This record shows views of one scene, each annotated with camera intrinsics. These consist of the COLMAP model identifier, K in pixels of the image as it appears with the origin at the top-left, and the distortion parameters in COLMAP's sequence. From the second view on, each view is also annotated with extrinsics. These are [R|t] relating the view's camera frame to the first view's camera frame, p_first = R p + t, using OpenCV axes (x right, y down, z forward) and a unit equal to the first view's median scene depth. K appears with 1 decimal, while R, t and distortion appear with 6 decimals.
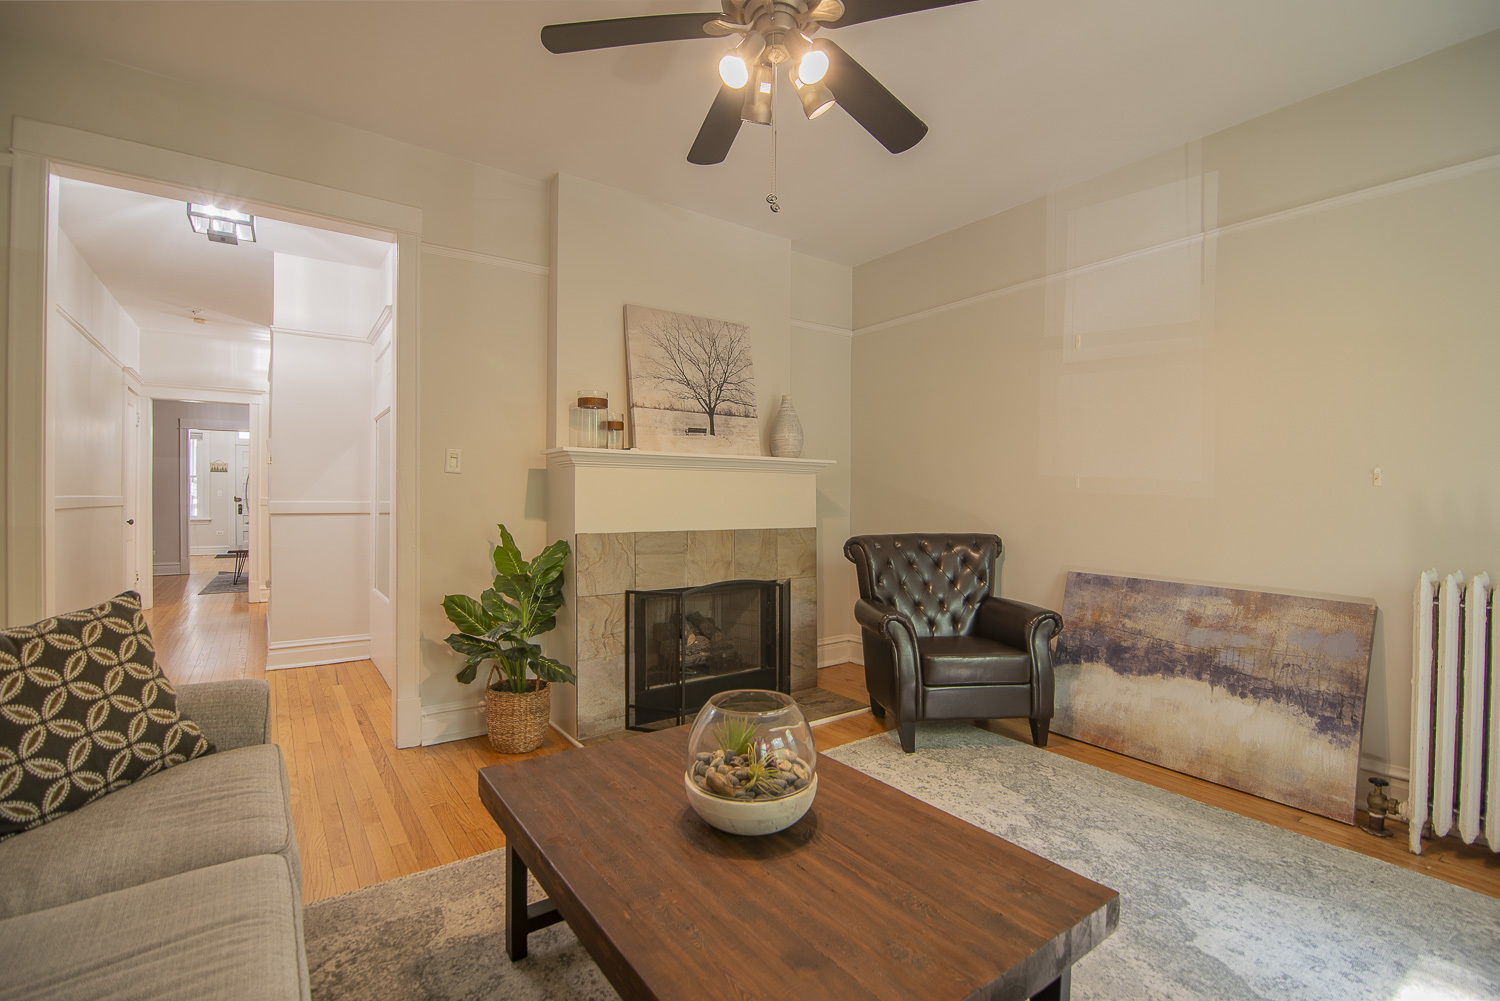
lens RADIAL K [[677.3, 0, 753.0], [0, 677.3, 503.3], [0, 0, 1]] dist [-0.017100, -0.000637]
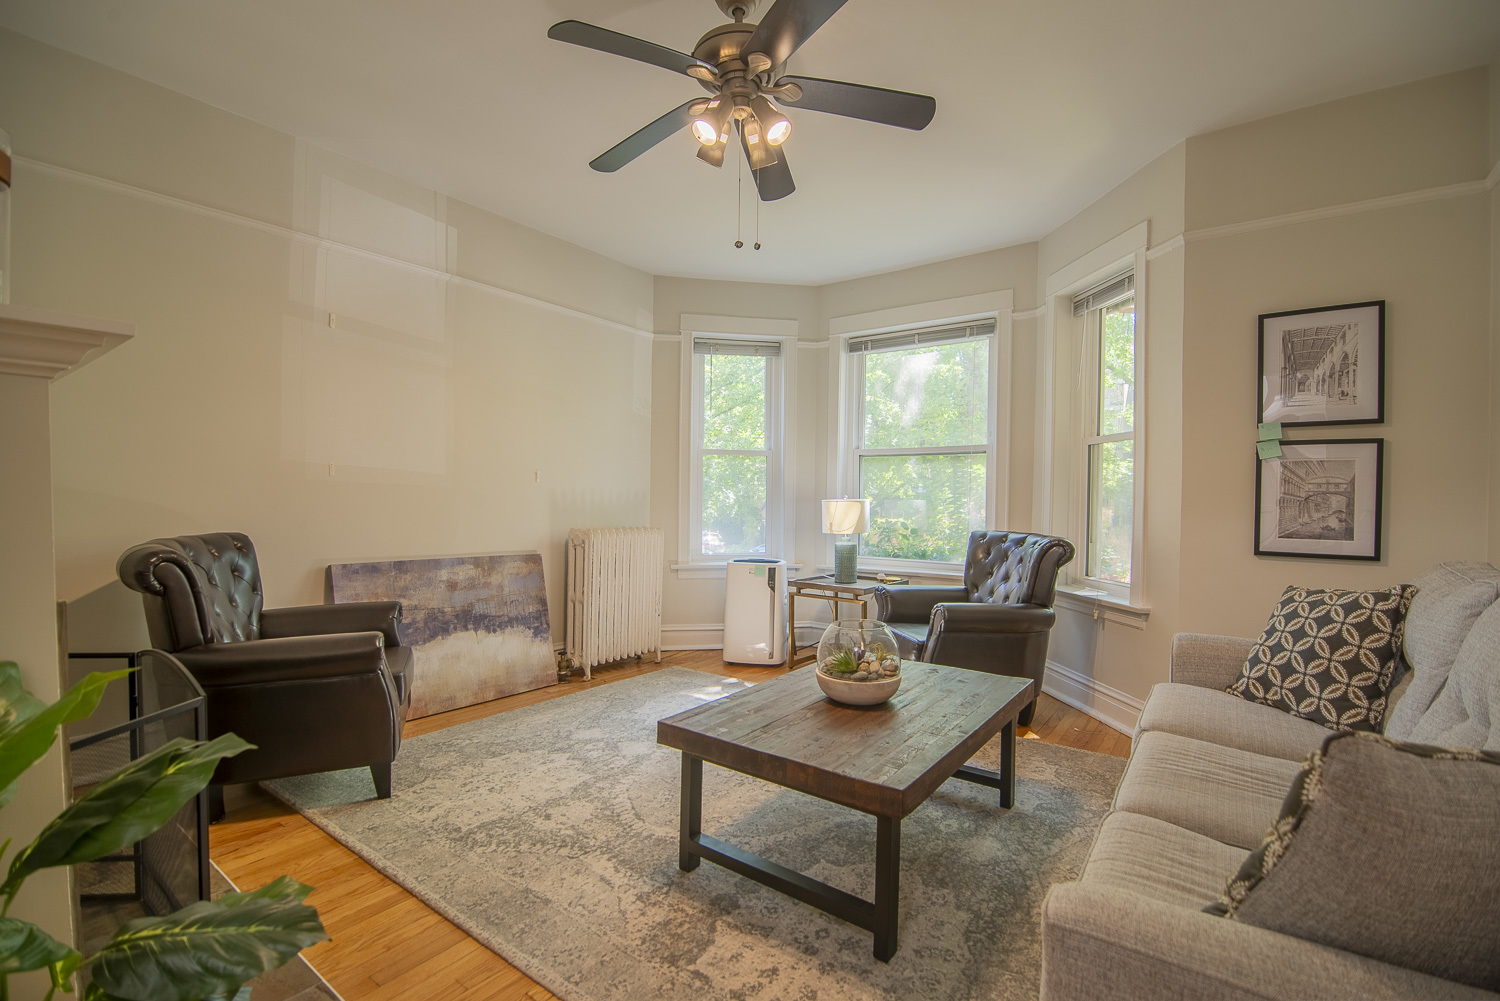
lens RADIAL K [[677.3, 0, 753.9], [0, 677.3, 504.2], [0, 0, 1]] dist [-0.017100, -0.000637]
pose [[-0.308345, -0.022584, 0.951007, -0.743485], [-0.005045, 0.999743, 0.022106, -0.008760], [-0.951261, 0.002019, -0.308379, 0.906391]]
